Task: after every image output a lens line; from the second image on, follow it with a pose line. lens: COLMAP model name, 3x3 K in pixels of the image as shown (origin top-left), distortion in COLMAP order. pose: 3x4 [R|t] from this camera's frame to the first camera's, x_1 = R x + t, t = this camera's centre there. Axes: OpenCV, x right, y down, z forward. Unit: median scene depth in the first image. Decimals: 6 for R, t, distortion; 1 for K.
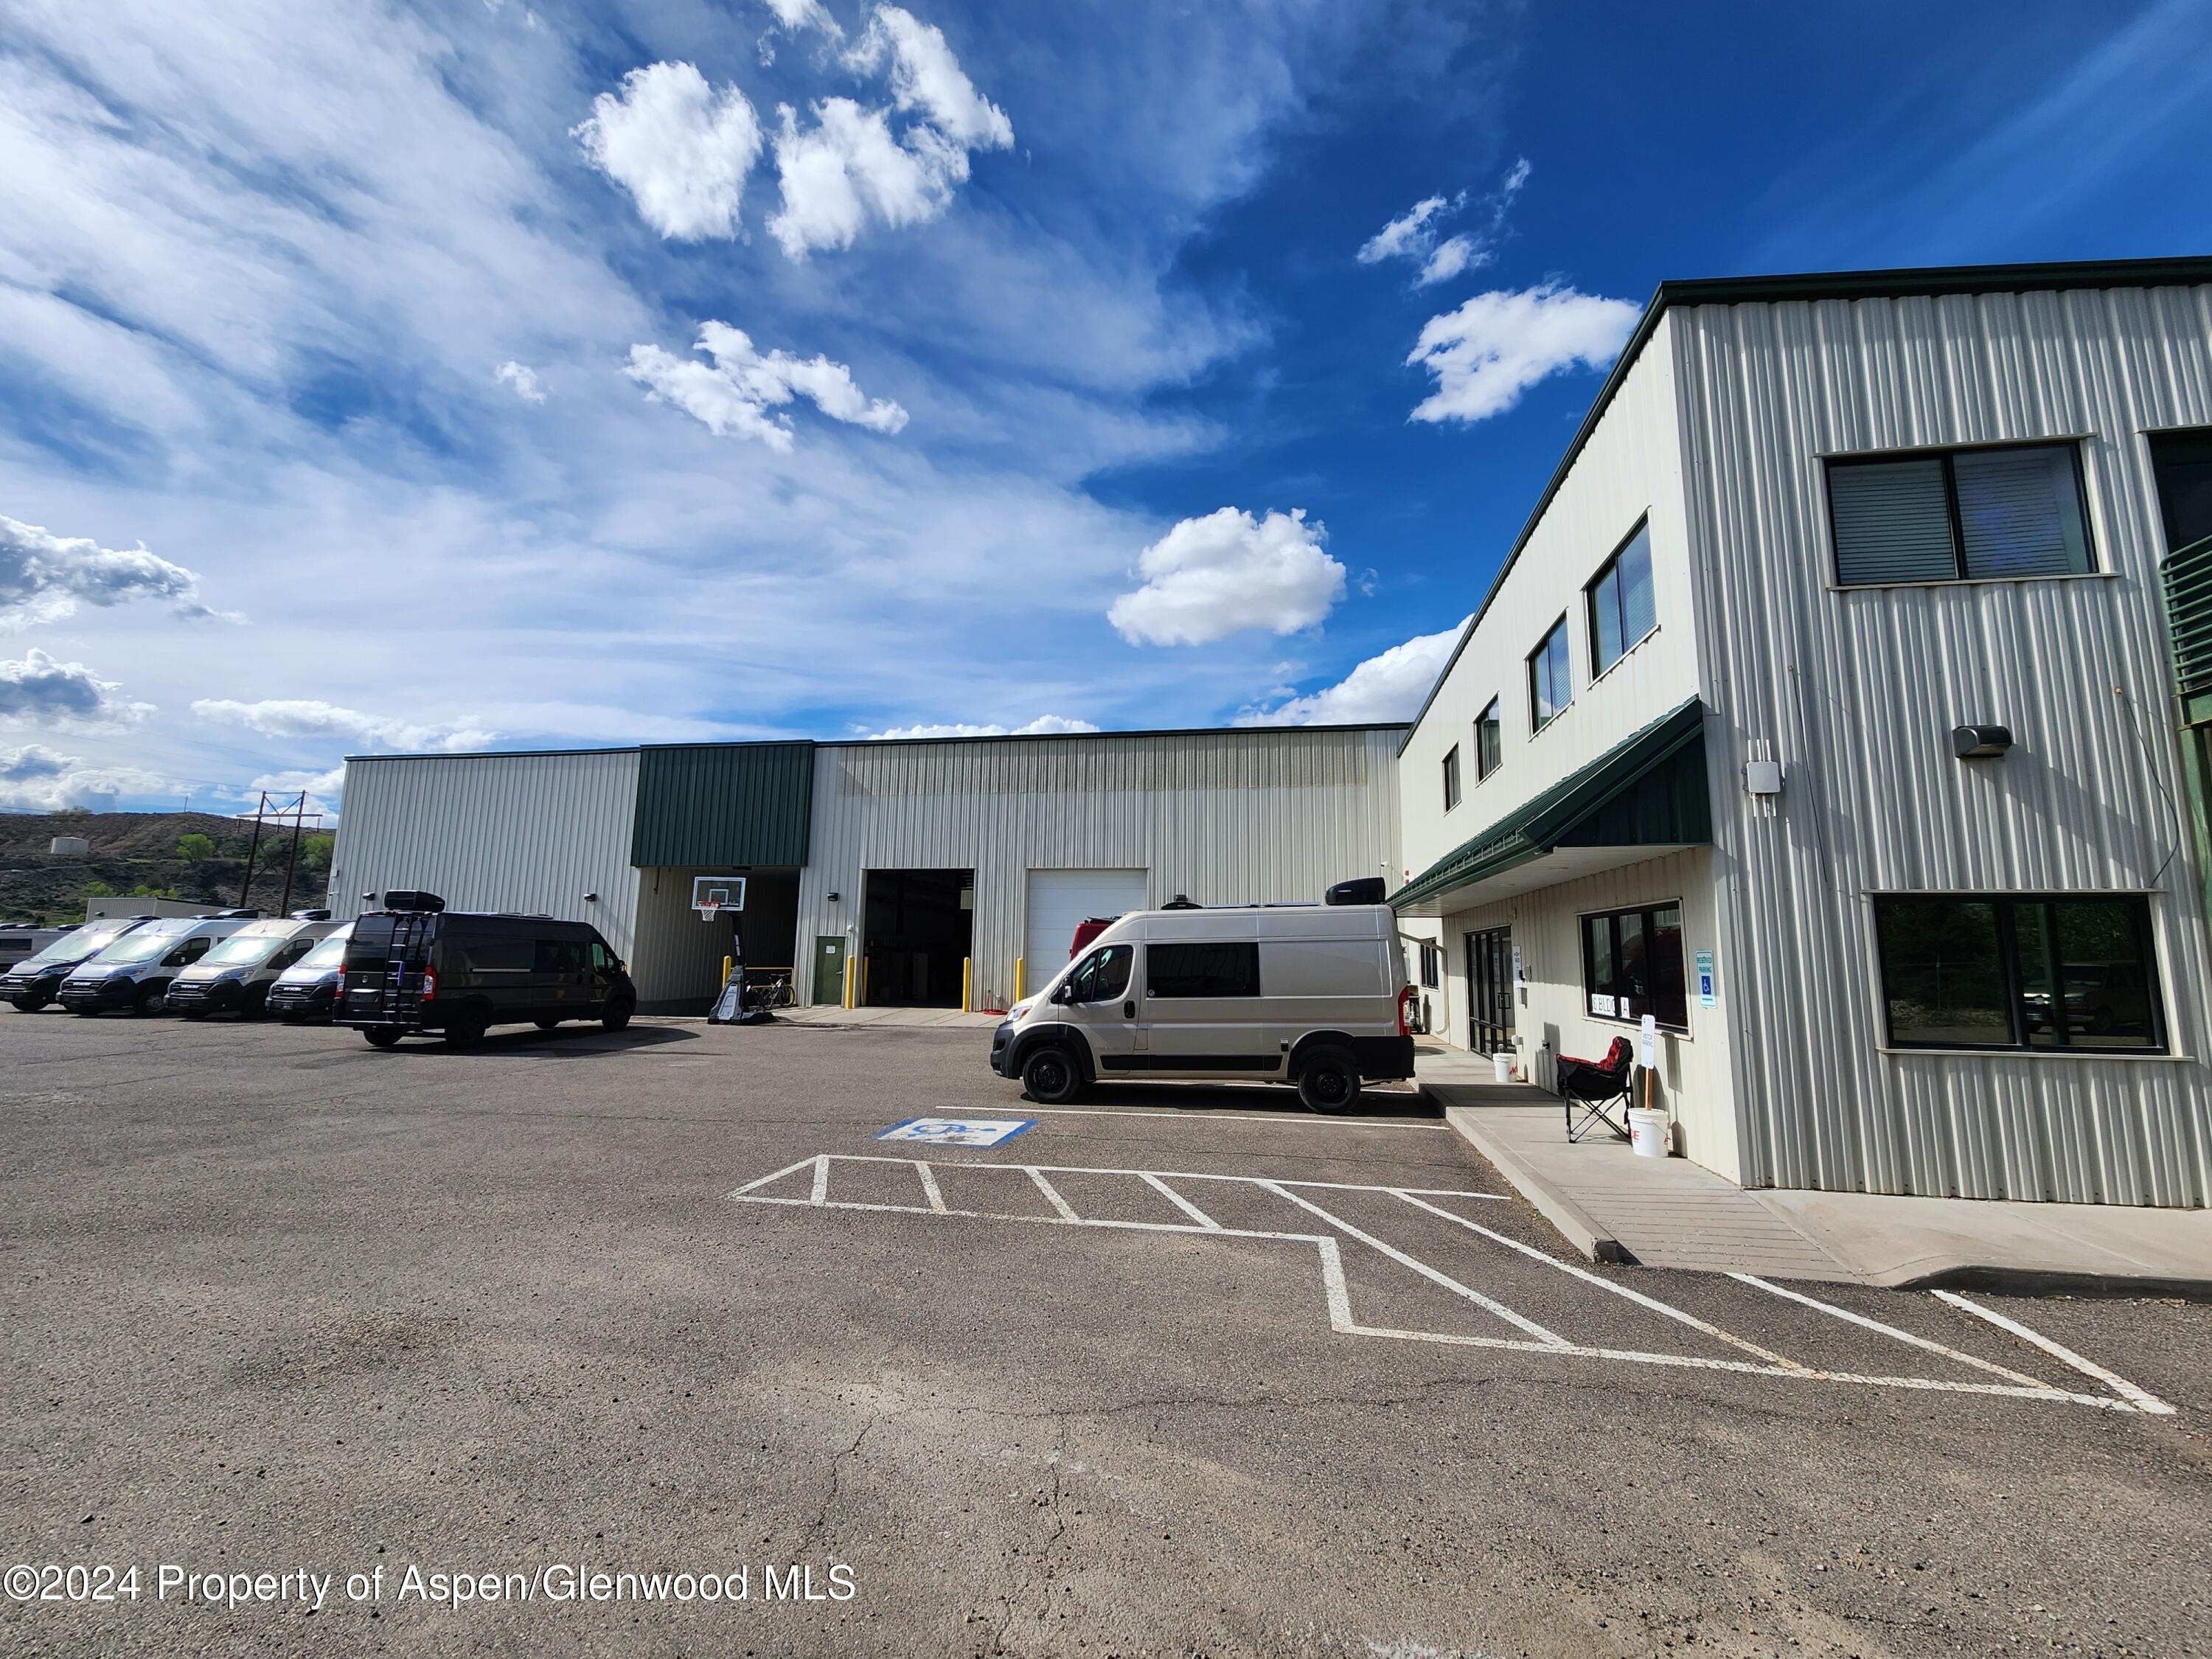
lens RADIAL K [[895.7, 0, 1106.0], [0, 895.7, 829.5], [0, 0, 1]] dist [-0.000060, -0.000495]
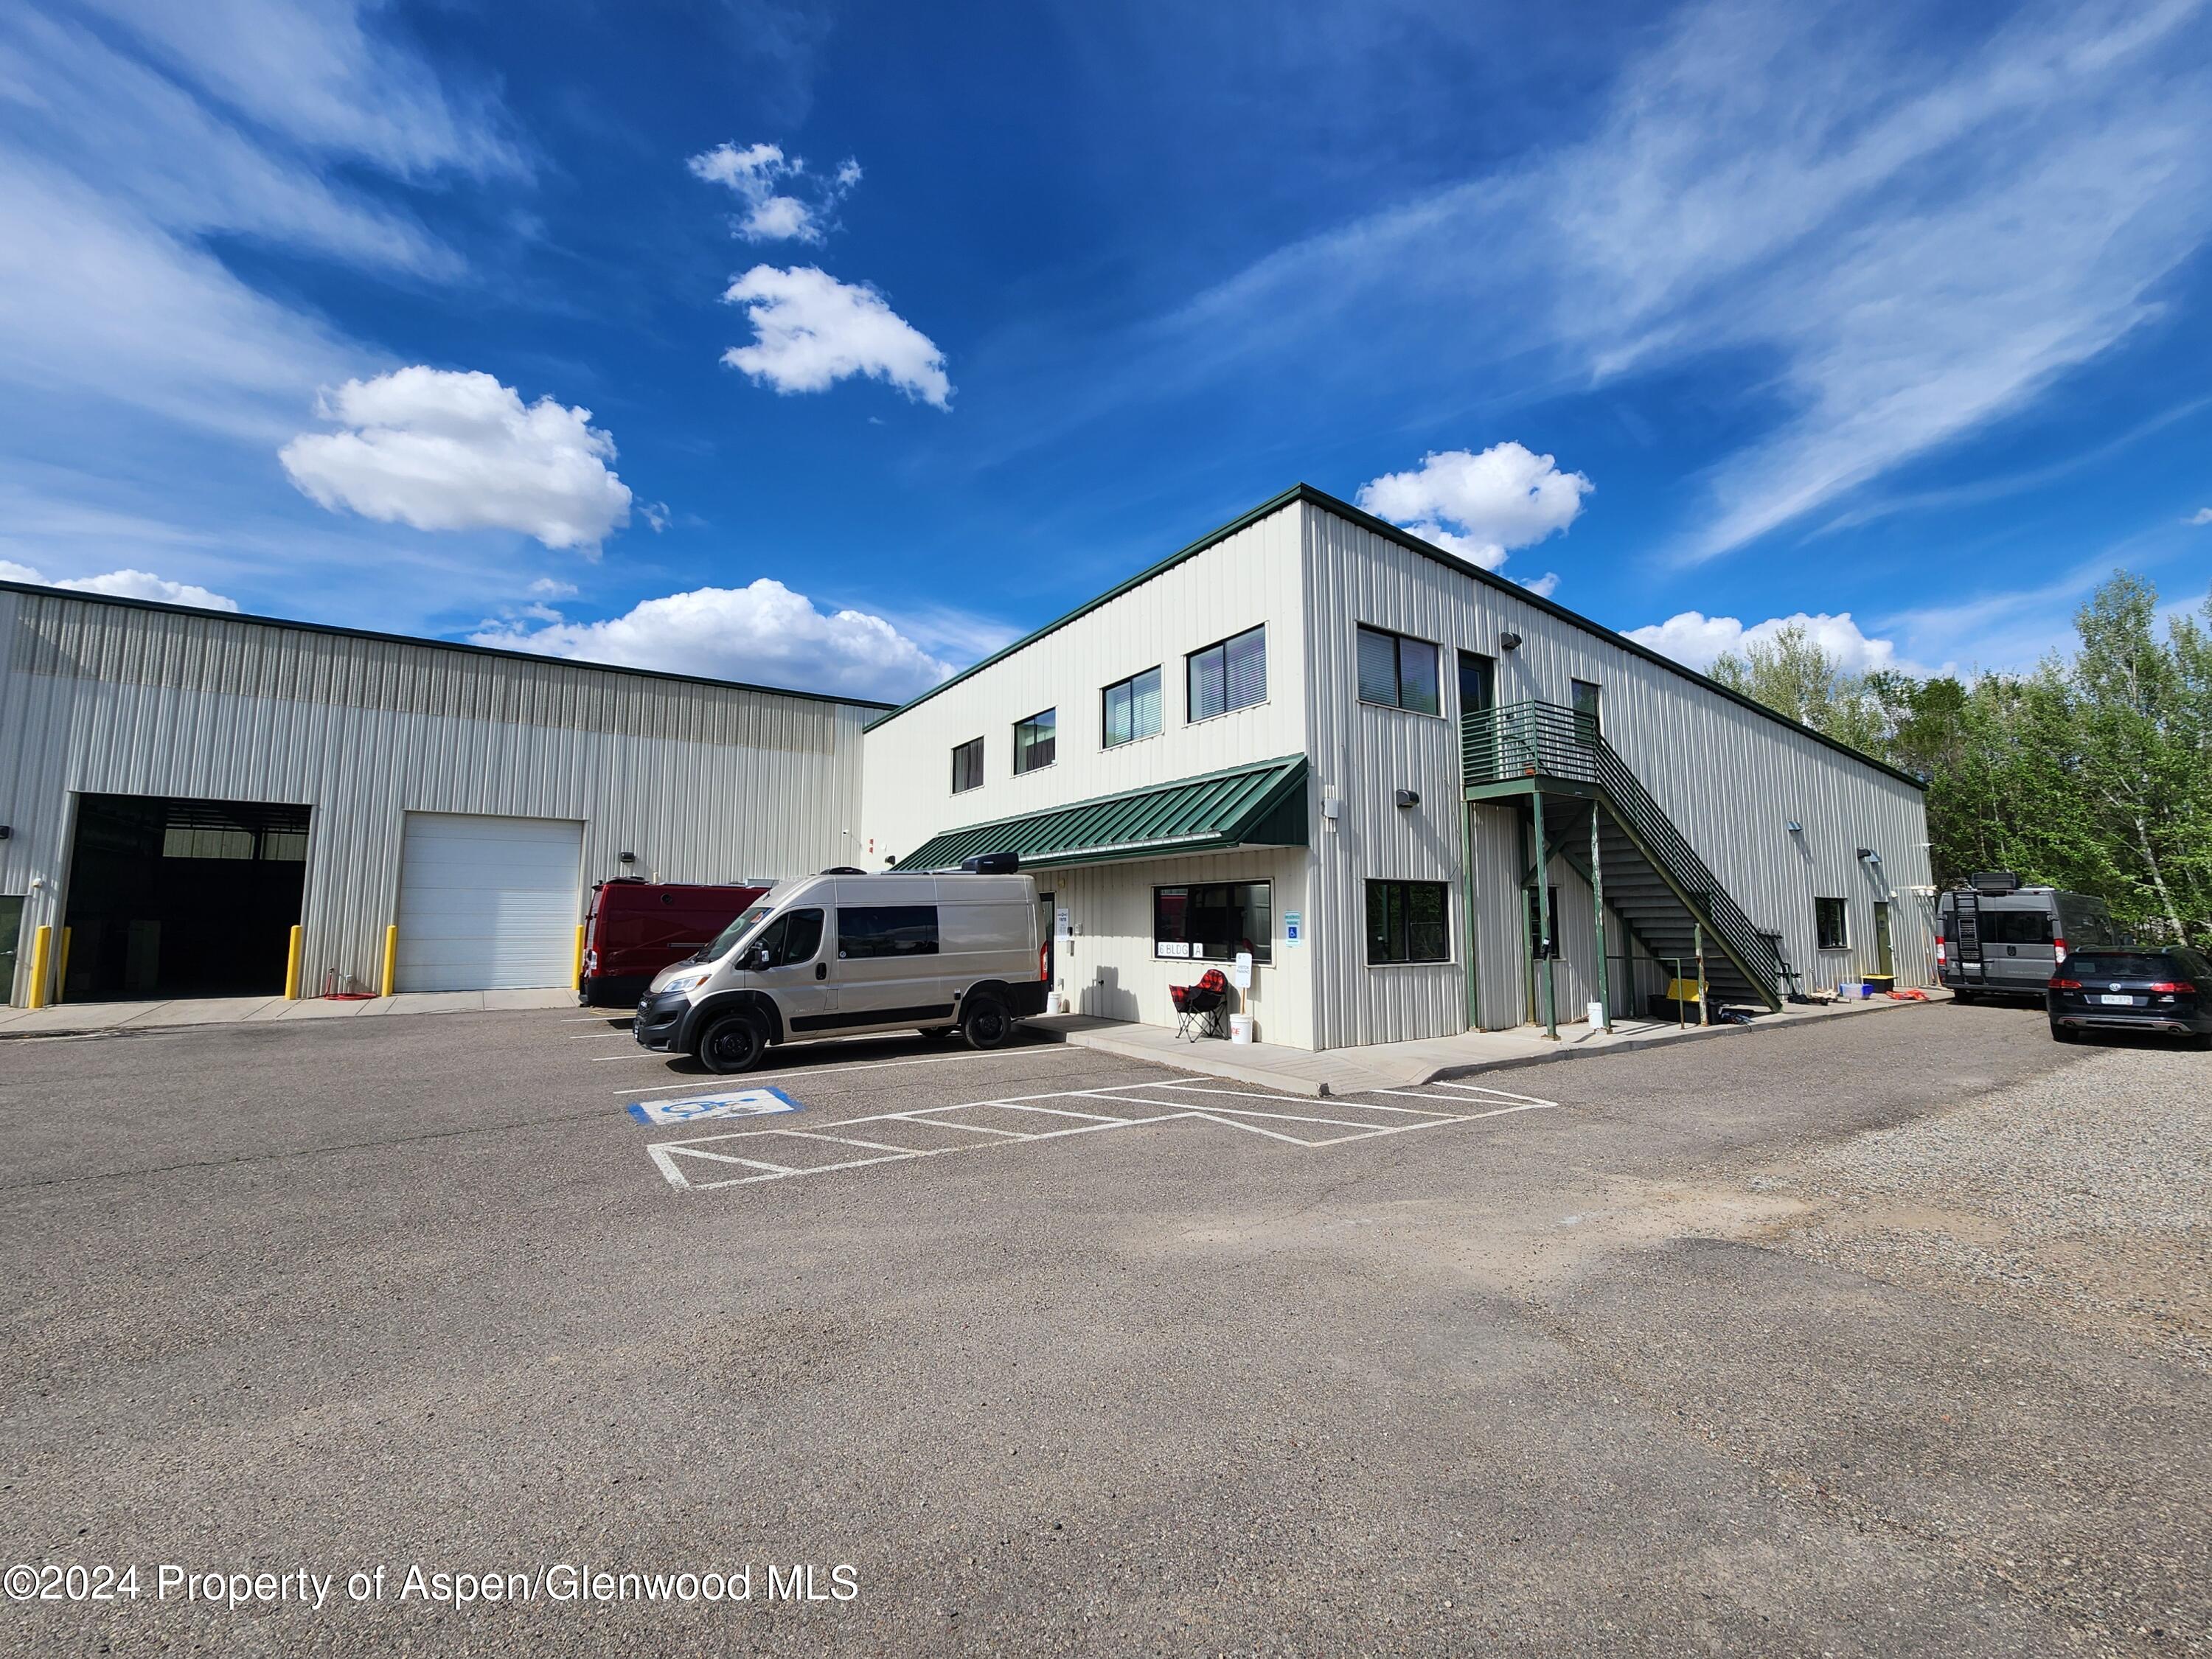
lens RADIAL K [[894.0, 0, 1106.0], [0, 894.0, 829.5], [0, 0, 1]] dist [-0.004841, -0.000228]
pose [[0.717743, 0.059718, 0.693742, -0.499208], [-0.088074, 0.996099, 0.005376, 0.006988], [-0.690715, -0.064959, 0.720203, 0.059205]]
